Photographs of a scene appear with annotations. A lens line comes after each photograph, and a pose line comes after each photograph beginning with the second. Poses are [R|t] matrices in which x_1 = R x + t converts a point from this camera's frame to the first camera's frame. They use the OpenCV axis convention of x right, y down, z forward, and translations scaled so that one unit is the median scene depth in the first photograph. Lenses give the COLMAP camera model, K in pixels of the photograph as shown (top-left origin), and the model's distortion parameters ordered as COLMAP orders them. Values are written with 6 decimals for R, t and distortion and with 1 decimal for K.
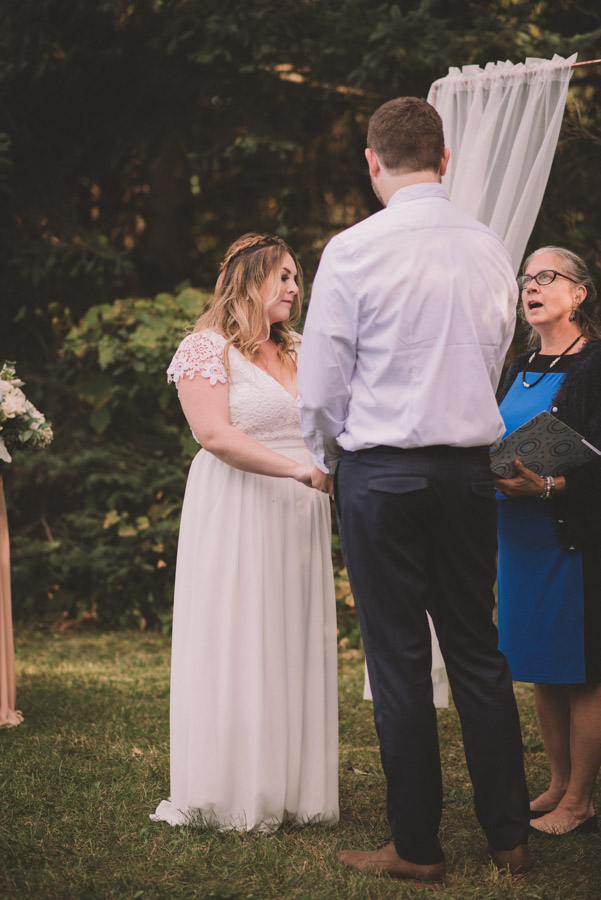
lens RADIAL K [[2186.3, 0, 300.5], [0, 2186.3, 450.0], [0, 0, 1]] dist [-0.059884, -0.486083]
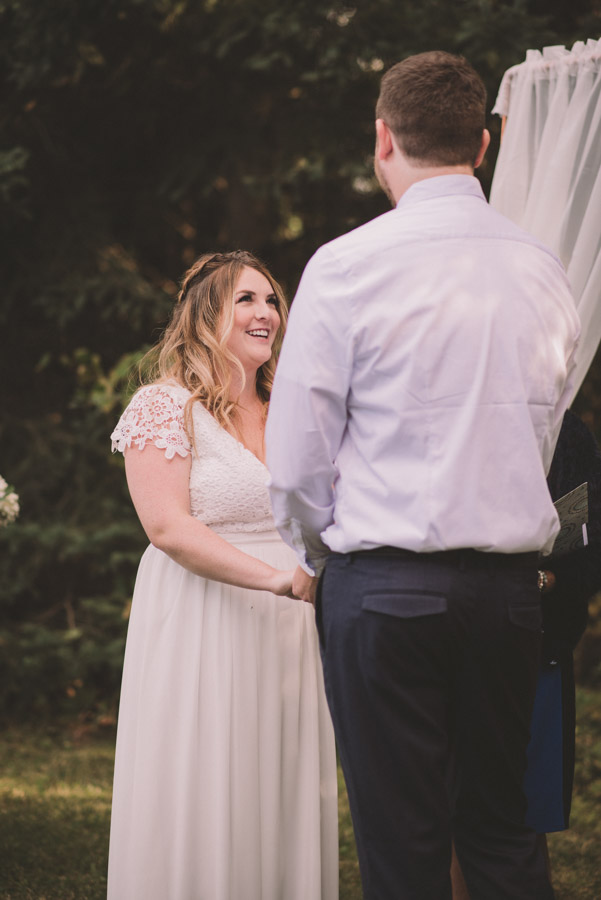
lens RADIAL K [[2186.3, 0, 300.5], [0, 2186.3, 450.0], [0, 0, 1]] dist [-0.059884, -0.486083]
pose [[0.997636, 0.021055, -0.065408, 0.051475], [-0.022902, 0.999356, -0.027618, -0.011764], [0.064784, 0.029051, 0.997476, 0.278089]]
